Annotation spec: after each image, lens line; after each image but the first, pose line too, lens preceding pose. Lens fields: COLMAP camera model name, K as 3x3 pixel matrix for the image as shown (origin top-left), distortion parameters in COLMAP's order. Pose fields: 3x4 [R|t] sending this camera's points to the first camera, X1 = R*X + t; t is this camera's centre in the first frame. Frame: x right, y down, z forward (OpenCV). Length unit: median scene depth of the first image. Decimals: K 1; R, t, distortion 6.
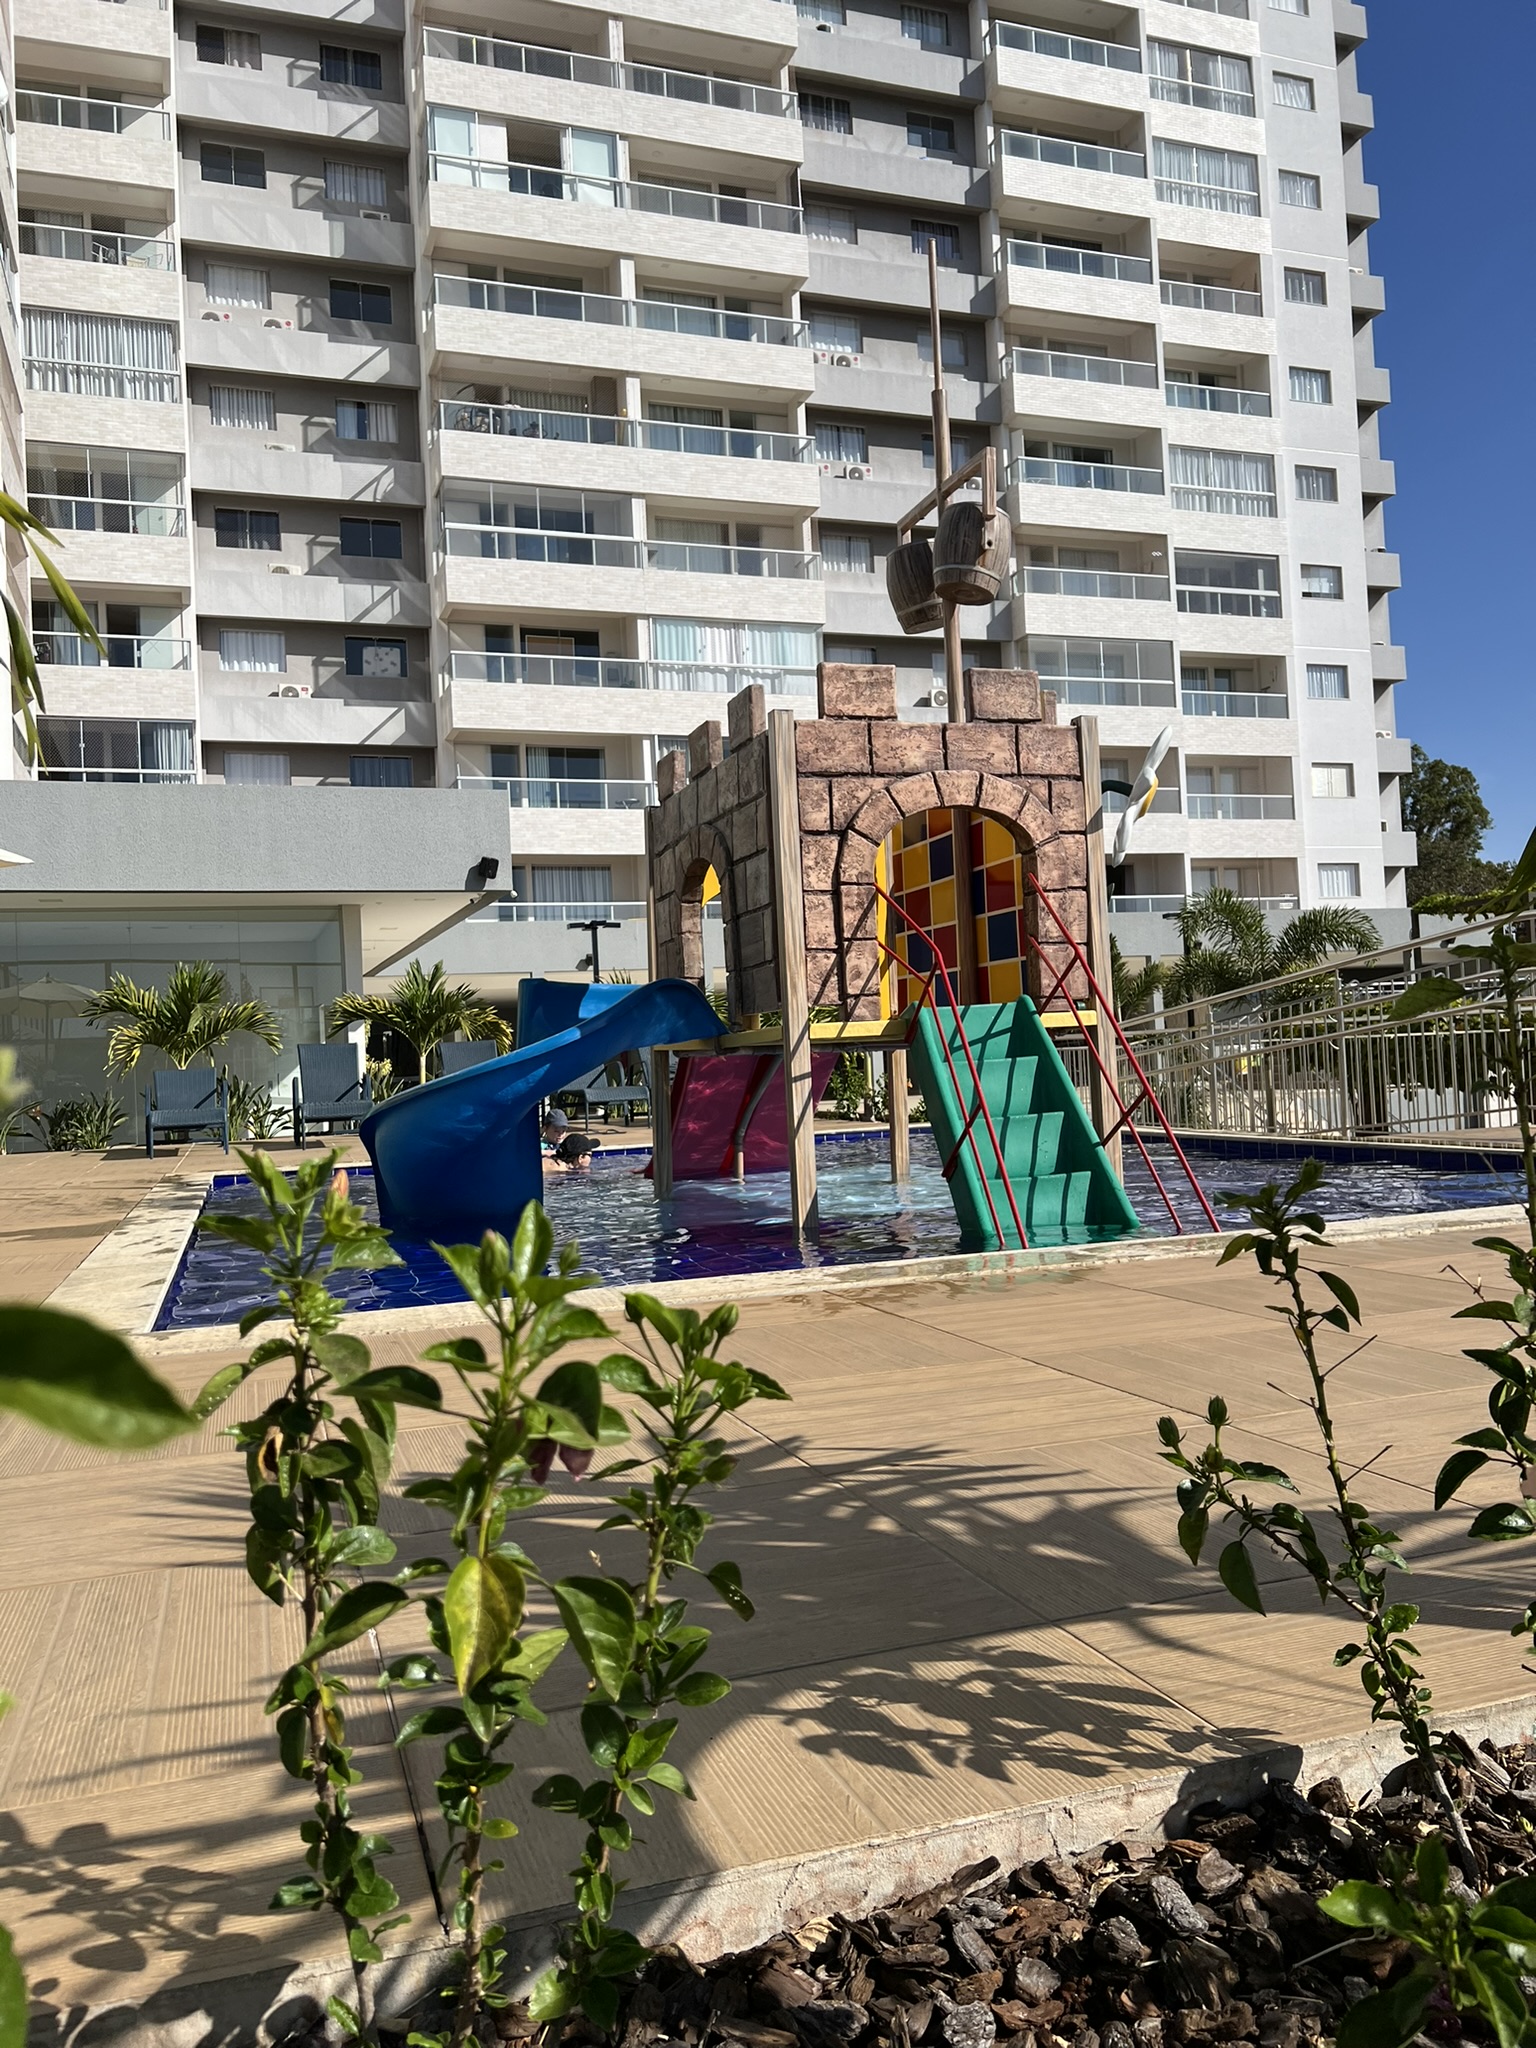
lens RADIAL K [[1554.7, 0, 747.4], [0, 1554.7, 1023.9], [0, 0, 1]] dist [0.036269, -0.046693]
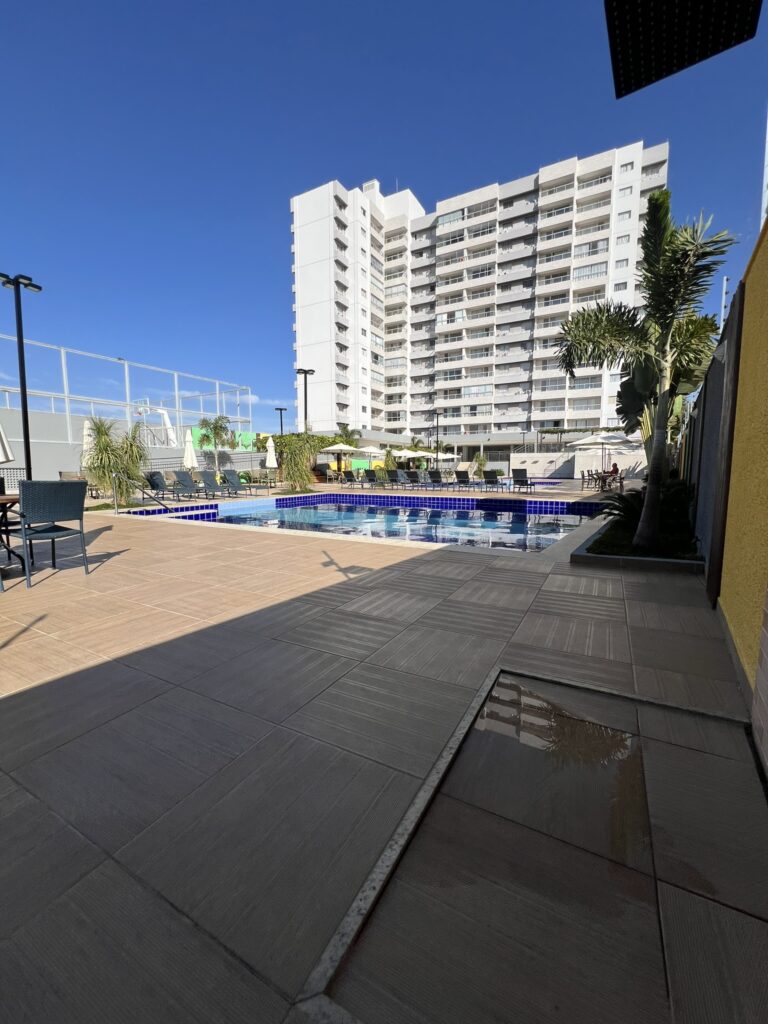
lens RADIAL K [[410.2, 0, 386.1], [0, 410.2, 510.2], [0, 0, 1]] dist [-0.003089, -0.000188]
pose [[0.664586, 0.122744, -0.737061, 1.046689], [-0.009112, 0.987673, 0.156263, -0.017783], [0.747156, -0.097134, 0.657512, -0.415159]]
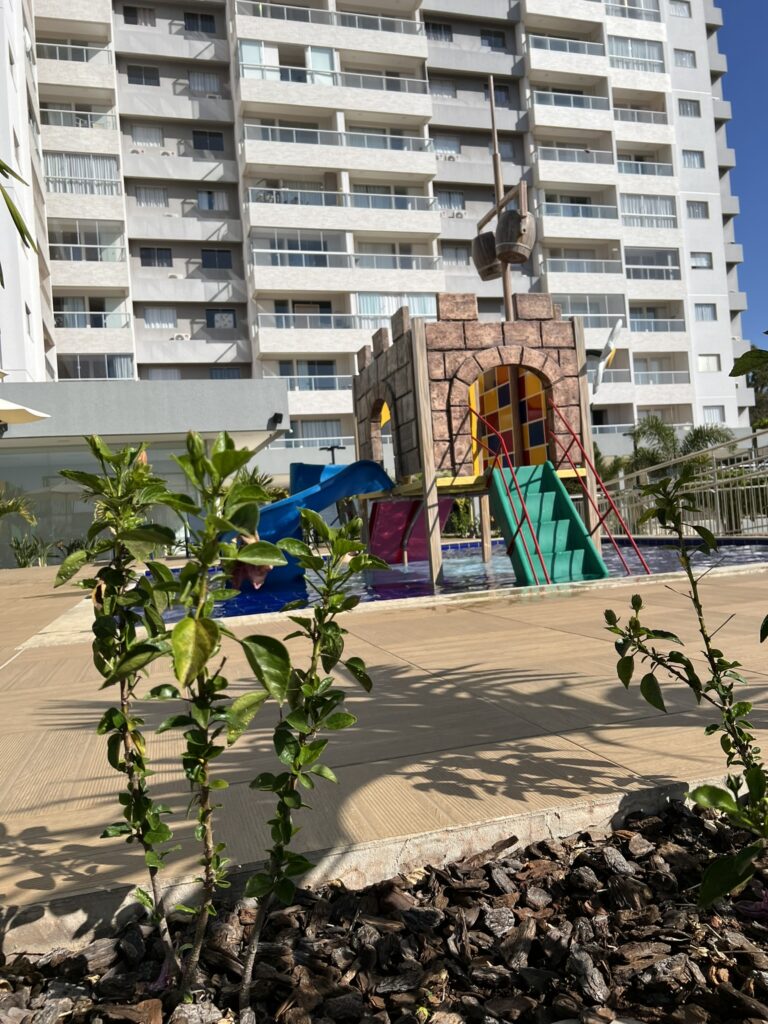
lens RADIAL K [[777.3, 0, 372.2], [0, 777.3, 513.1], [0, 0, 1]] dist [0.036269, -0.046693]
pose [[0.998209, -0.027360, -0.053206, 0.002419], [0.028146, 0.999505, 0.014062, 0.006745], [0.052795, -0.015534, 0.998485, 0.004289]]
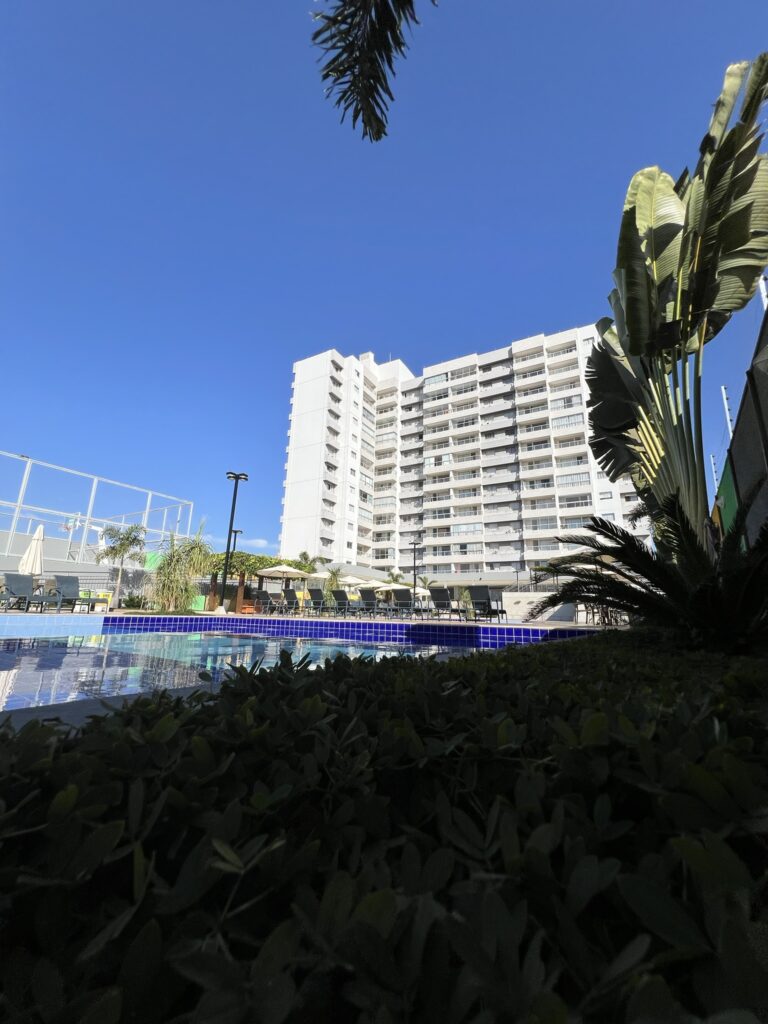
lens RADIAL K [[410.2, 0, 383.3], [0, 410.2, 515.3], [0, 0, 1]] dist [-0.003089, -0.000188]
pose [[0.654611, -0.115495, -0.747092, 1.004277], [-0.032793, 0.982992, -0.180697, 0.009961], [0.755255, 0.142786, 0.639690, -0.283894]]
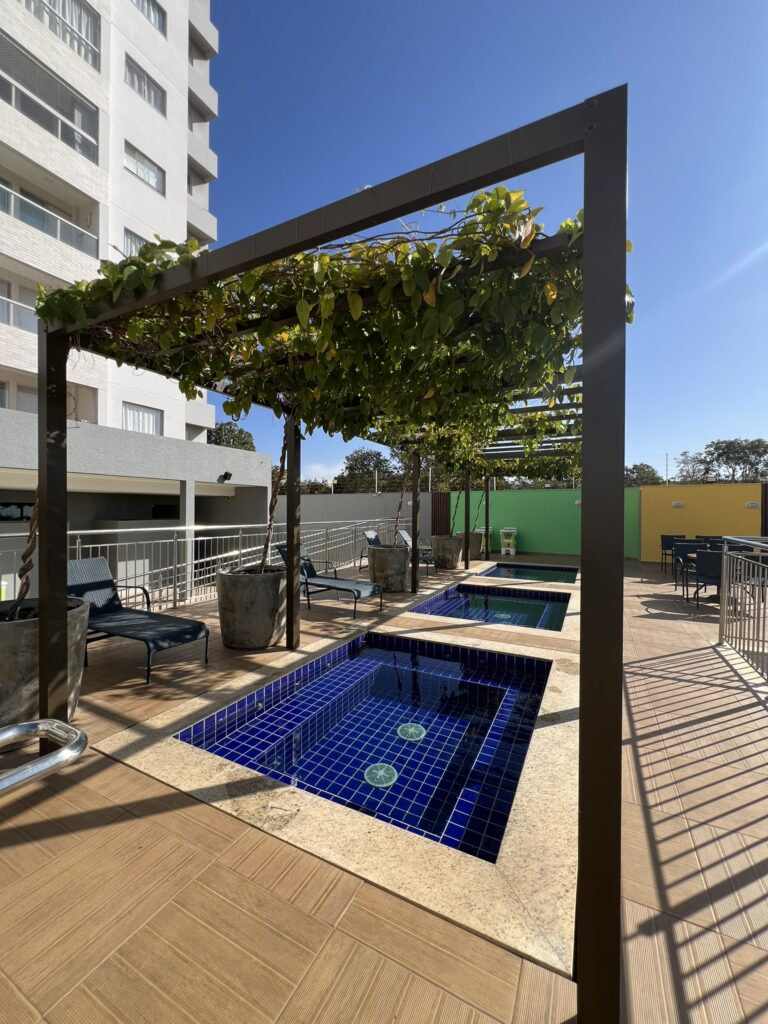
lens RADIAL K [[410.2, 0, 384.7], [0, 410.2, 508.8], [0, 0, 1]] dist [-0.003089, -0.000188]
pose [[0.720736, 0.051140, 0.691321, 0.362064], [-0.055069, 0.998347, -0.016440, -0.037113], [-0.691019, -0.026222, 0.722361, 0.786169]]
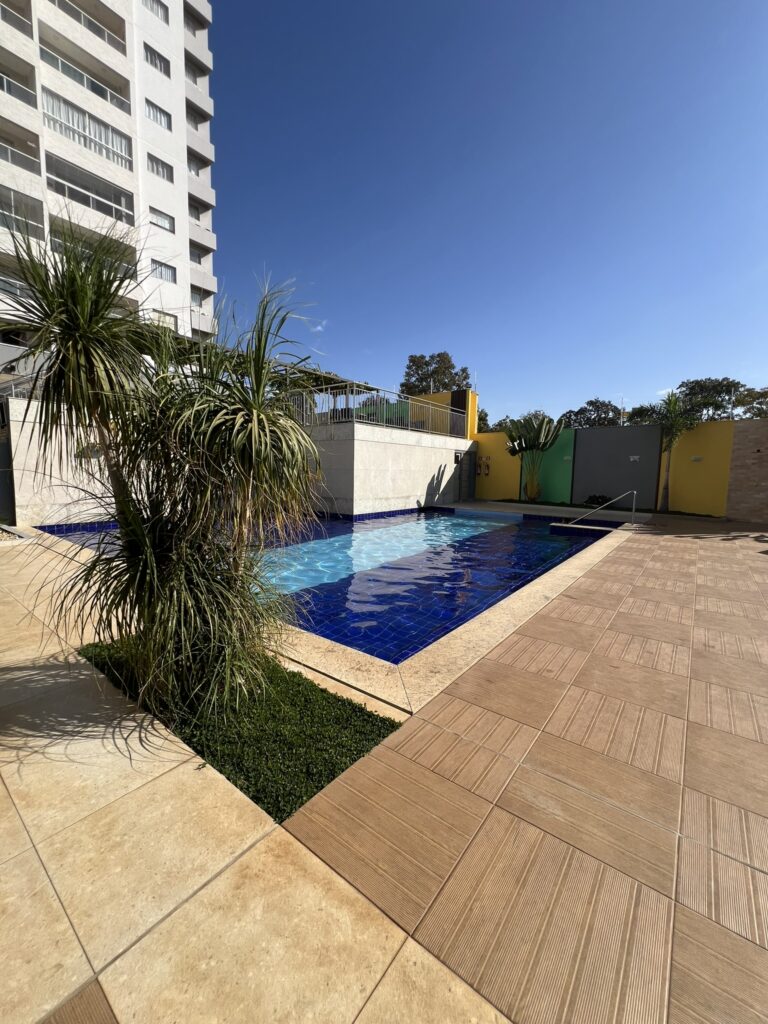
lens RADIAL K [[410.2, 0, 382.4], [0, 410.2, 512.0], [0, 0, 1]] dist [-0.003089, -0.000188]
pose [[0.842494, 0.007920, 0.538647, 0.395756], [-0.072025, 0.992571, 0.098060, 0.029671], [-0.533869, -0.121411, 0.836806, 0.425789]]
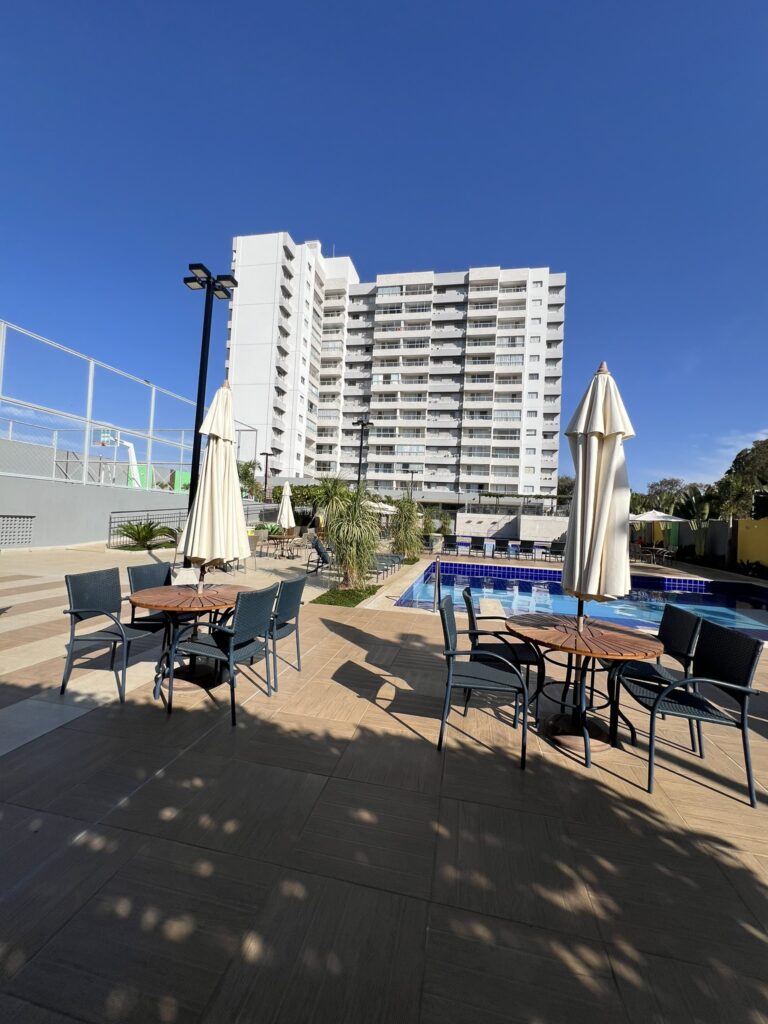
lens RADIAL K [[410.2, 0, 385.4], [0, 410.2, 510.3], [0, 0, 1]] dist [-0.003089, -0.000188]
pose [[0.852685, 0.079943, -0.516273, 0.834573], [-0.076903, 0.996664, 0.027316, -0.023324], [0.516735, 0.016411, 0.855988, -0.540774]]
